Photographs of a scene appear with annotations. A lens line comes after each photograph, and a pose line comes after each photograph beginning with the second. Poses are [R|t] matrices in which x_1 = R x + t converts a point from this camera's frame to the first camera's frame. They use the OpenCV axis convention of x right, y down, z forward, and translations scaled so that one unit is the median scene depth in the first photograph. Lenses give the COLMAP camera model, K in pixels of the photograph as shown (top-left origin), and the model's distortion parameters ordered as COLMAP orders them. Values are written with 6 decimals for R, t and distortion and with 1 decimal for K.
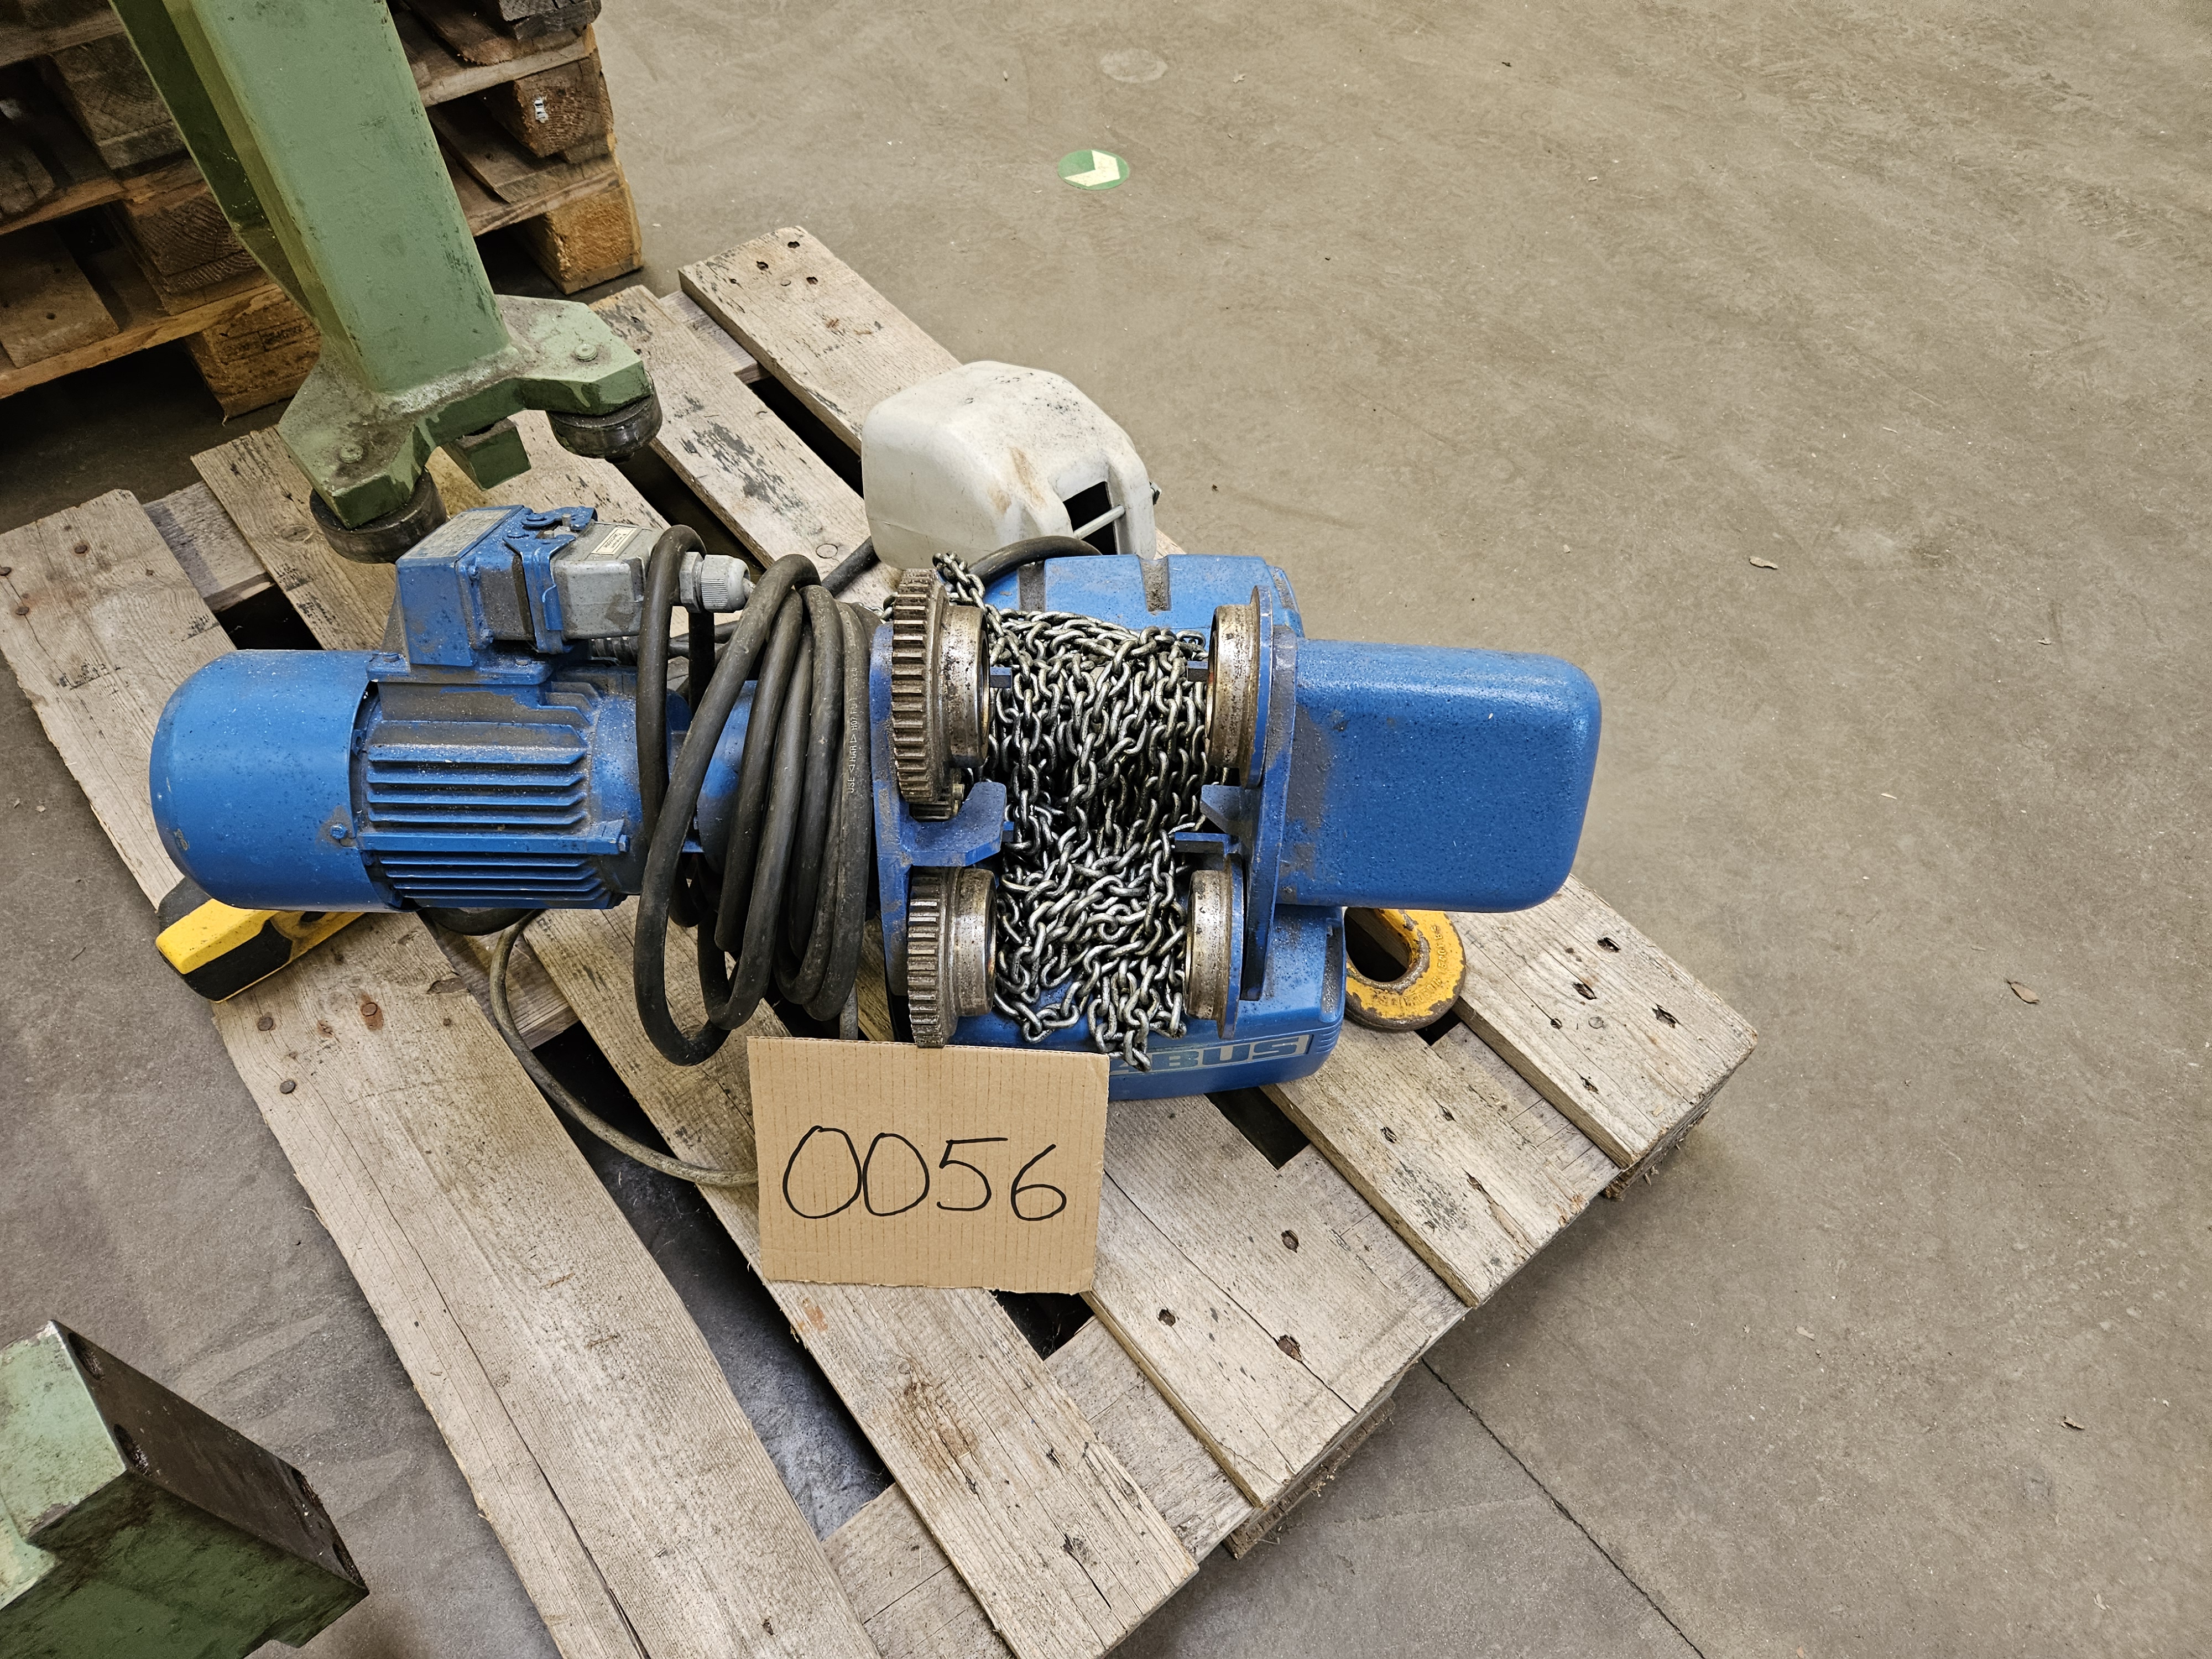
lens RADIAL K [[1506.8, 0, 1049.5], [0, 1506.8, 803.9], [0, 0, 1]] dist [0.075752, -0.066068]
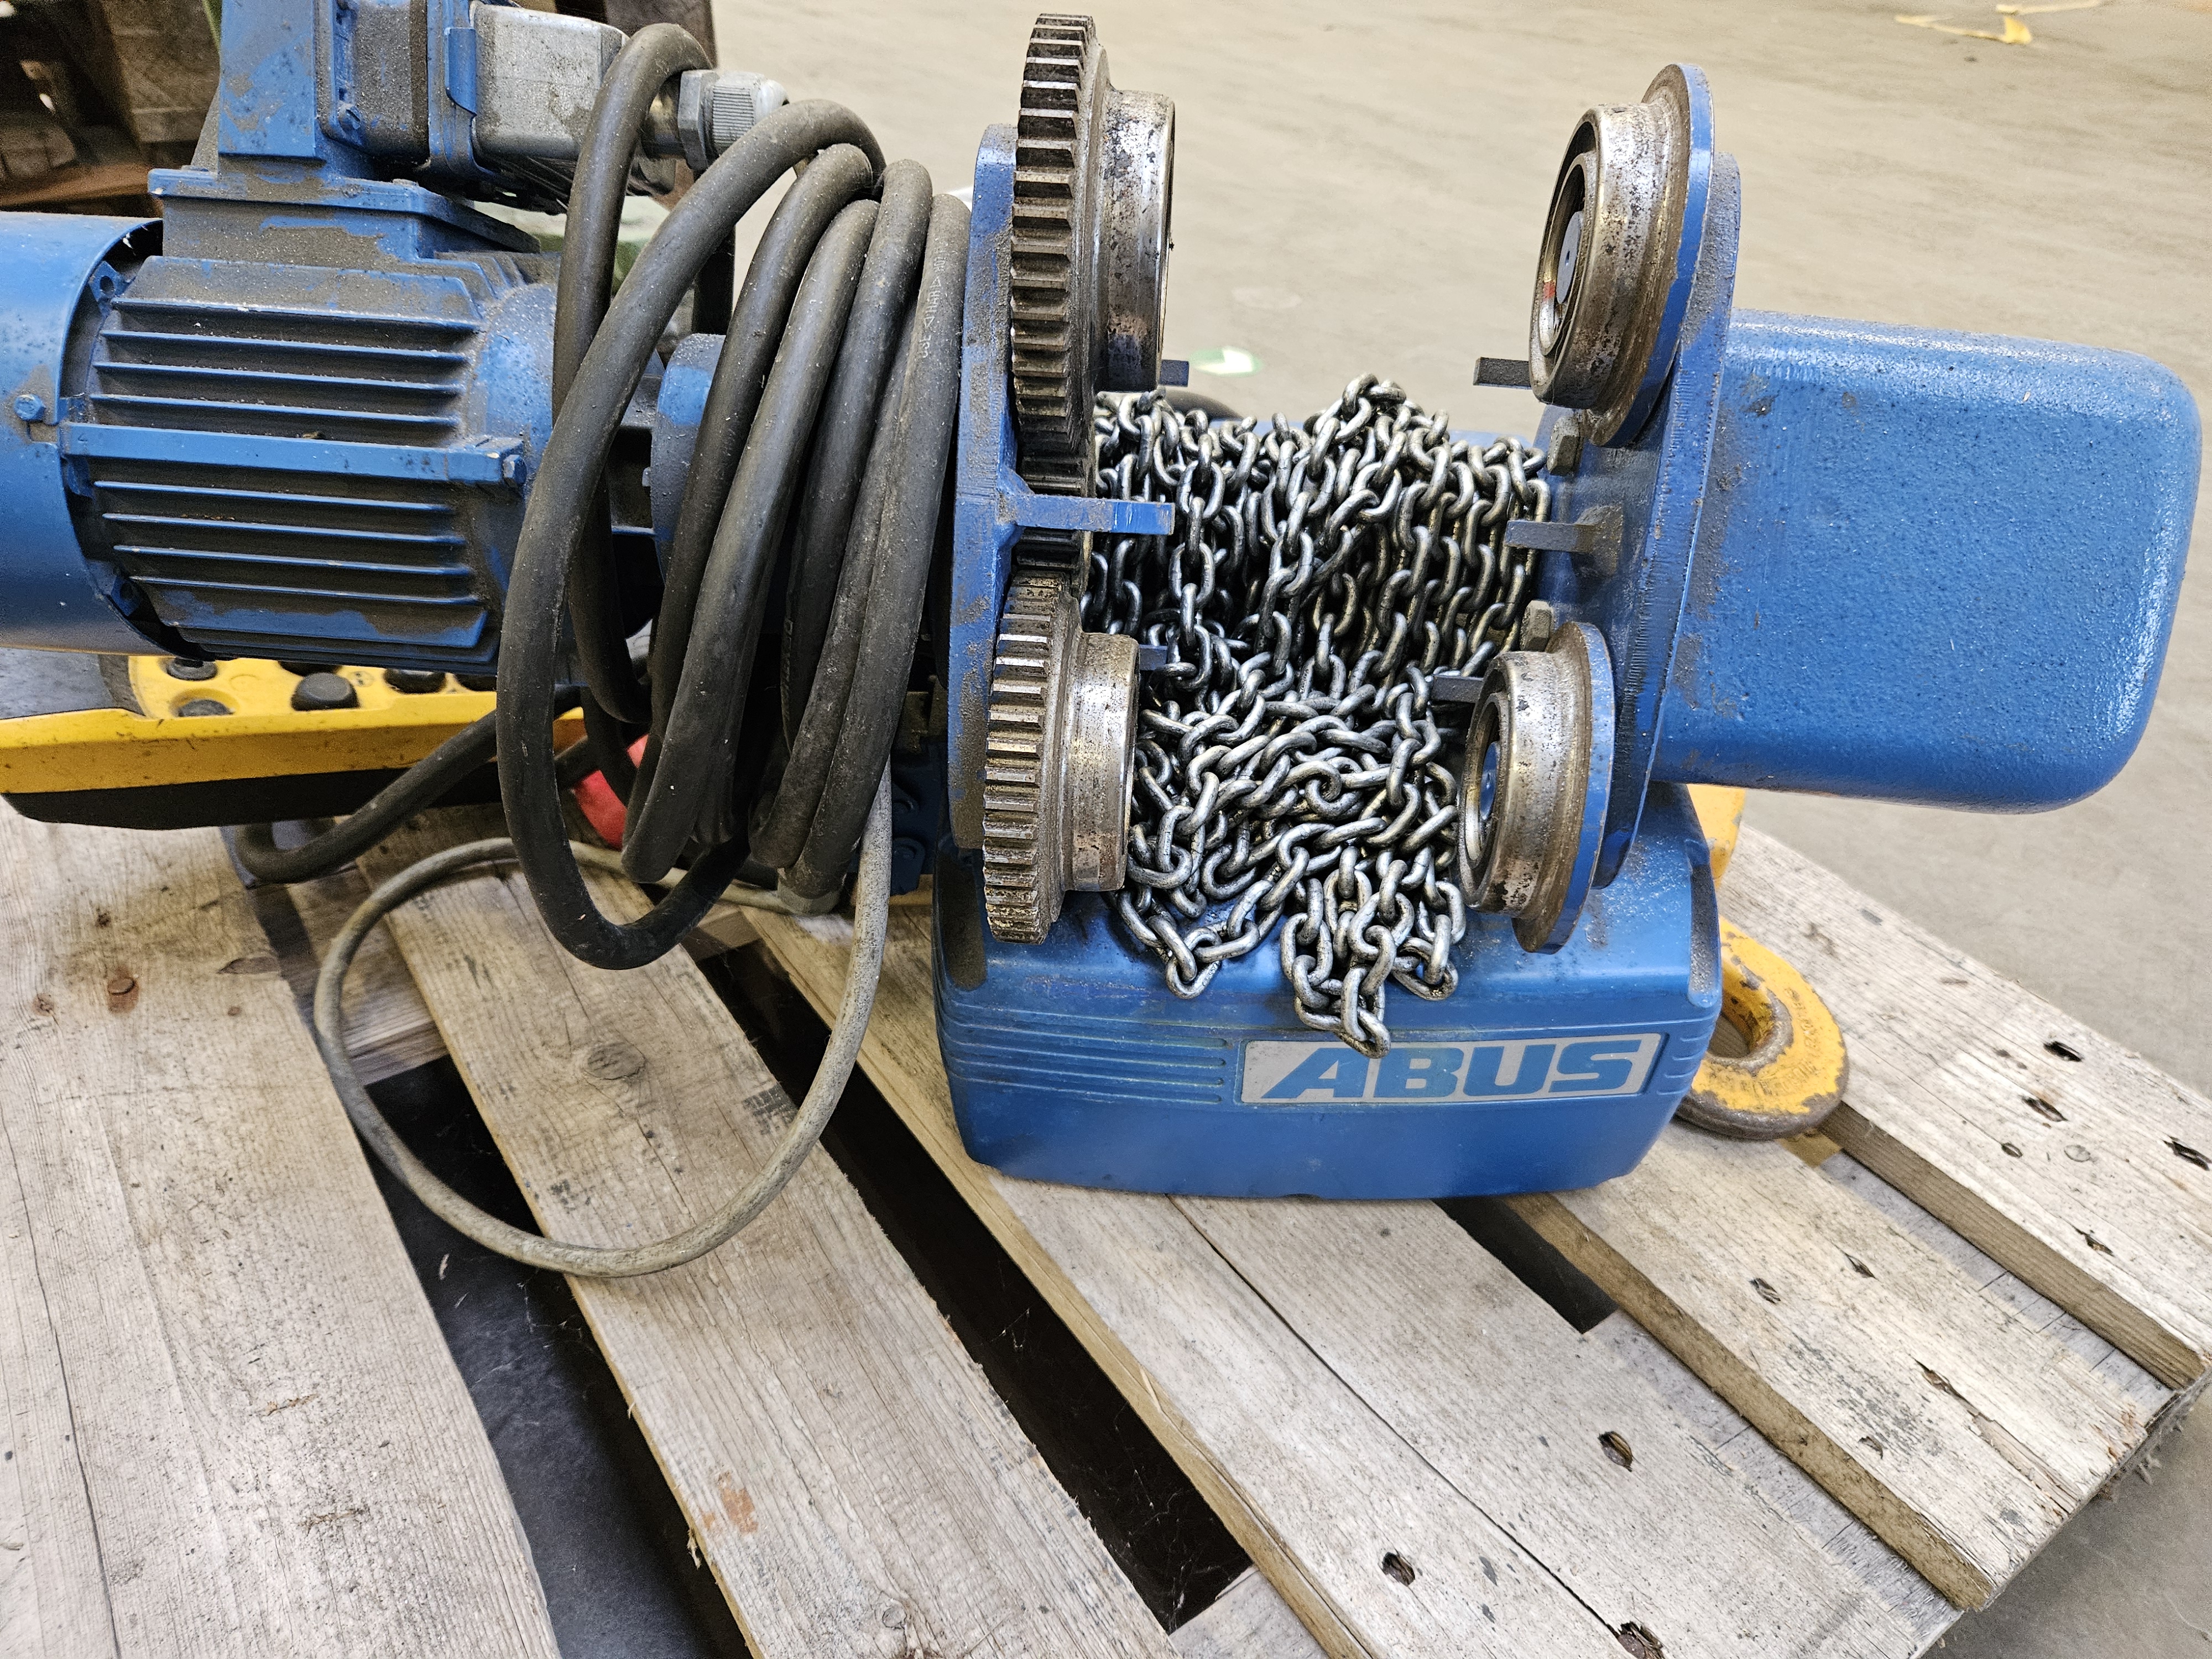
lens RADIAL K [[1506.8, 0, 1071.0], [0, 1506.8, 796.1], [0, 0, 1]] dist [0.075752, -0.066068]
pose [[0.997010, 0.071306, -0.029760, -0.038373], [-0.076933, 0.951893, -0.296615, 0.245094], [0.007178, 0.298018, 0.954533, 0.405375]]
